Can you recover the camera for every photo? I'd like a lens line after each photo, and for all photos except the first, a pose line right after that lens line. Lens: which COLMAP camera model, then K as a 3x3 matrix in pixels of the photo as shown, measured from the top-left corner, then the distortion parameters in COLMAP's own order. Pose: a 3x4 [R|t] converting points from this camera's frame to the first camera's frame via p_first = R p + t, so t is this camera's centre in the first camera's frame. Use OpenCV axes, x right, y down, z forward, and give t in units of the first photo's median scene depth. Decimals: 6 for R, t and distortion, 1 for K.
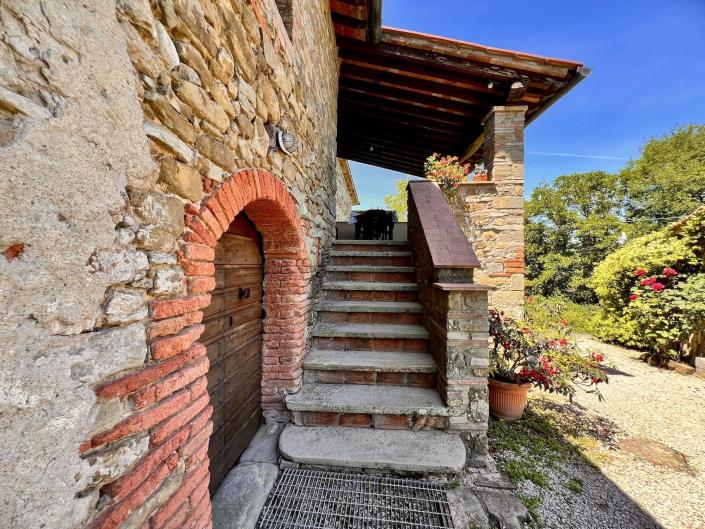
lens RADIAL K [[285.4, 0, 352.9], [0, 285.4, 261.5], [0, 0, 1]] dist [-0.003453, -0.000409]
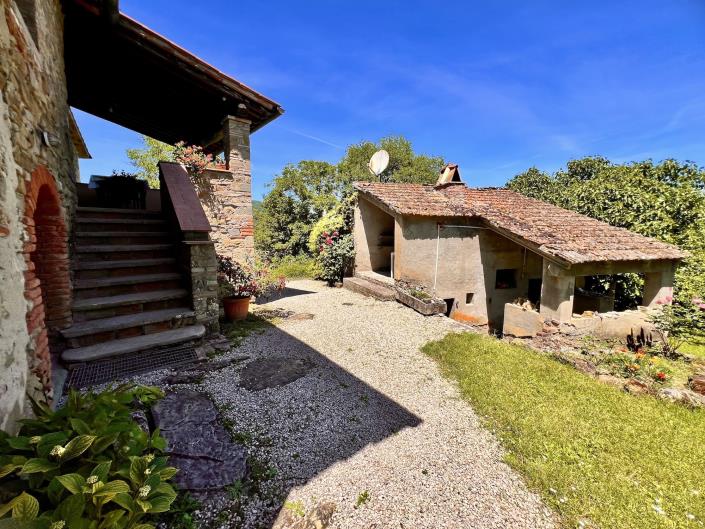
lens RADIAL K [[285.4, 0, 352.9], [0, 285.4, 261.5], [0, 0, 1]] dist [-0.003453, -0.000409]
pose [[0.720550, -0.080479, 0.688716, -0.076851], [0.001336, 0.993401, 0.114685, 0.004317], [-0.693401, -0.081716, 0.715903, -0.466497]]
